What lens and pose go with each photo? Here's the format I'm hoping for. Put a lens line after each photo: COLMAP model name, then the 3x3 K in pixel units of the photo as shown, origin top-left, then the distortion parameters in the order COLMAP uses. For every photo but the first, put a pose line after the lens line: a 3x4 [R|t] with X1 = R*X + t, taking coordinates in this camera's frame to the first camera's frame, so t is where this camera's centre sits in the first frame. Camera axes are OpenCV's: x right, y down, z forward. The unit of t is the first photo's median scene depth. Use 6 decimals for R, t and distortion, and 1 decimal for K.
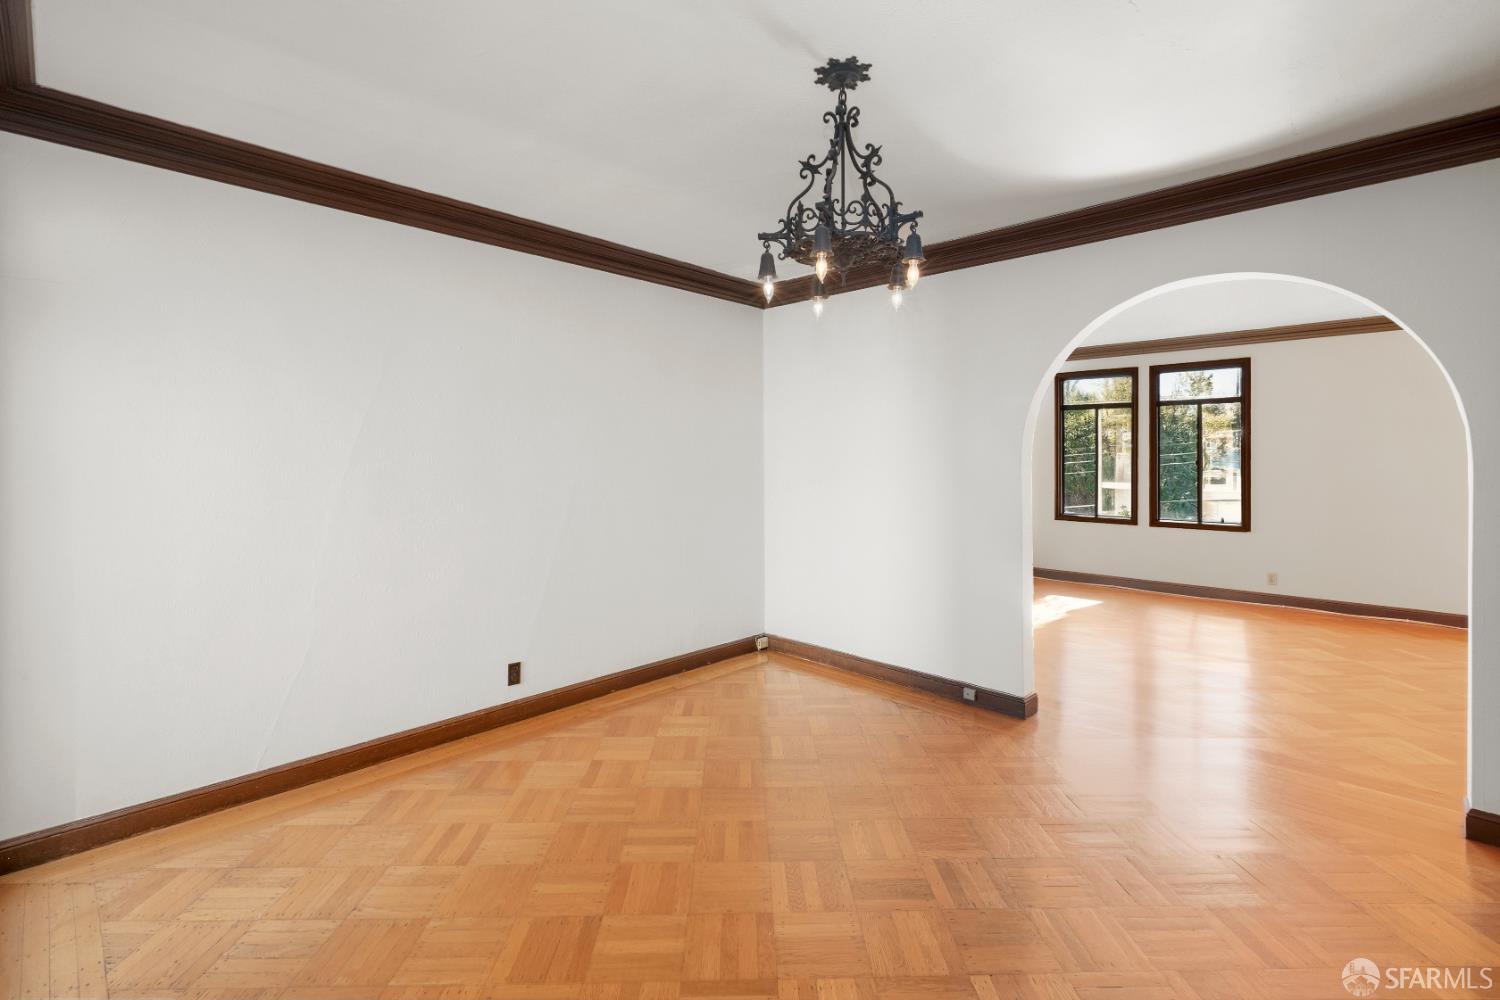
lens RADIAL K [[684.7, 0, 769.3], [0, 684.7, 454.1], [0, 0, 1]] dist [-0.000196, -0.000325]
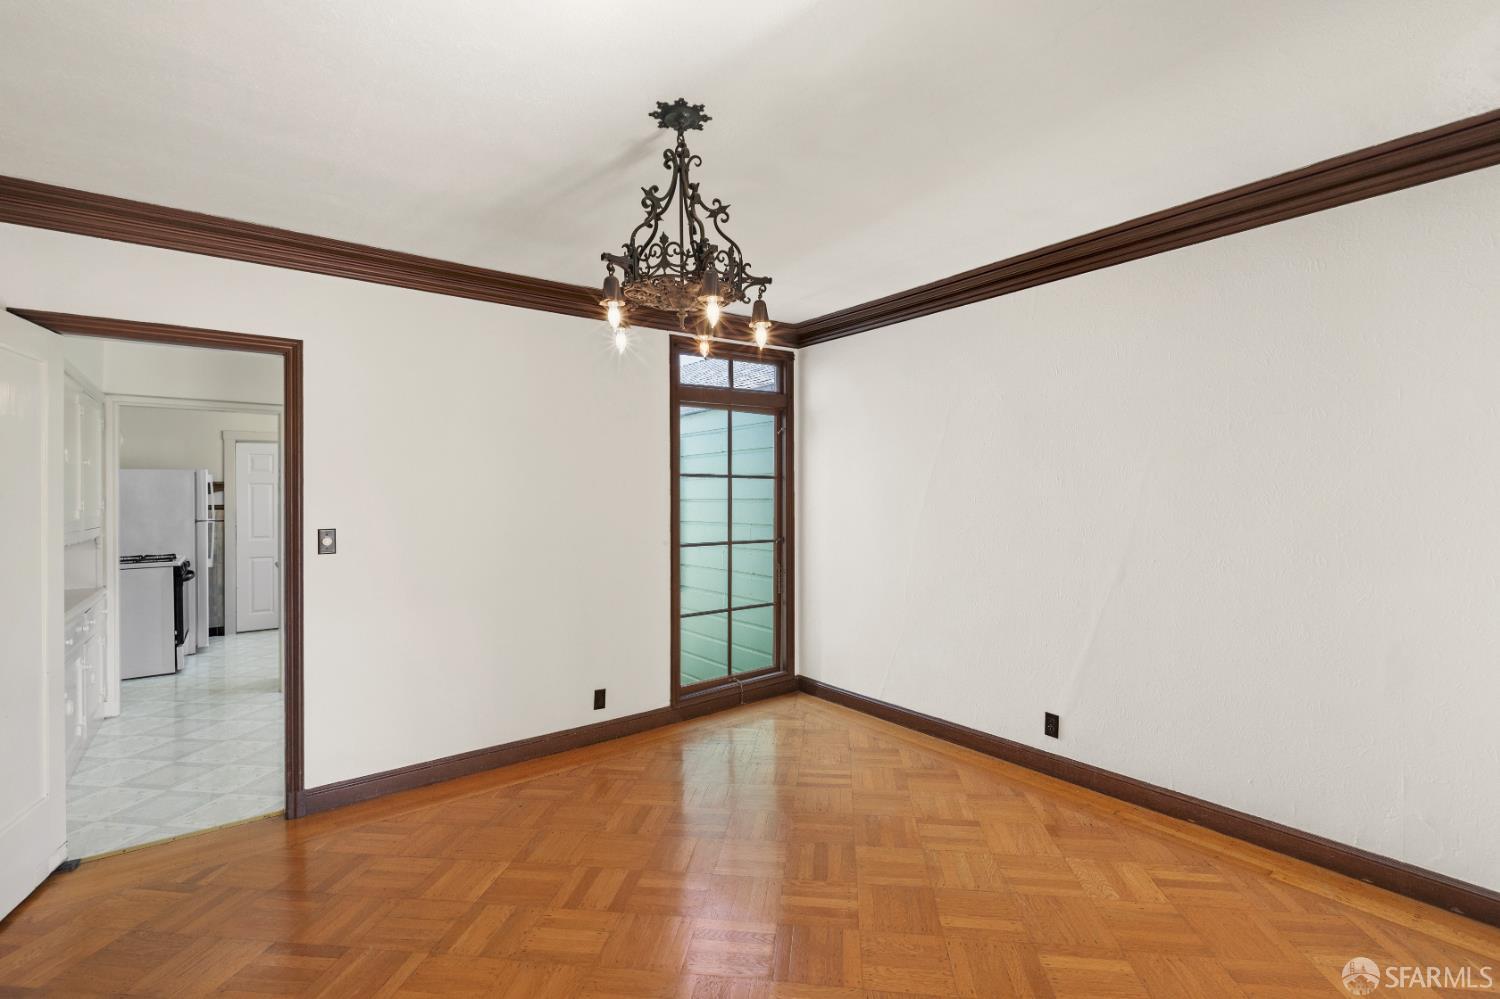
lens RADIAL K [[668.4, 0, 750.0], [0, 668.4, 499.5], [0, 0, 1]] dist [-0.001625, -0.000191]
pose [[-0.167157, 0.005561, -0.985915, 0.724631], [0.007643, 0.999961, 0.004344, 0.001336], [0.985901, -0.006809, -0.167193, 0.887568]]
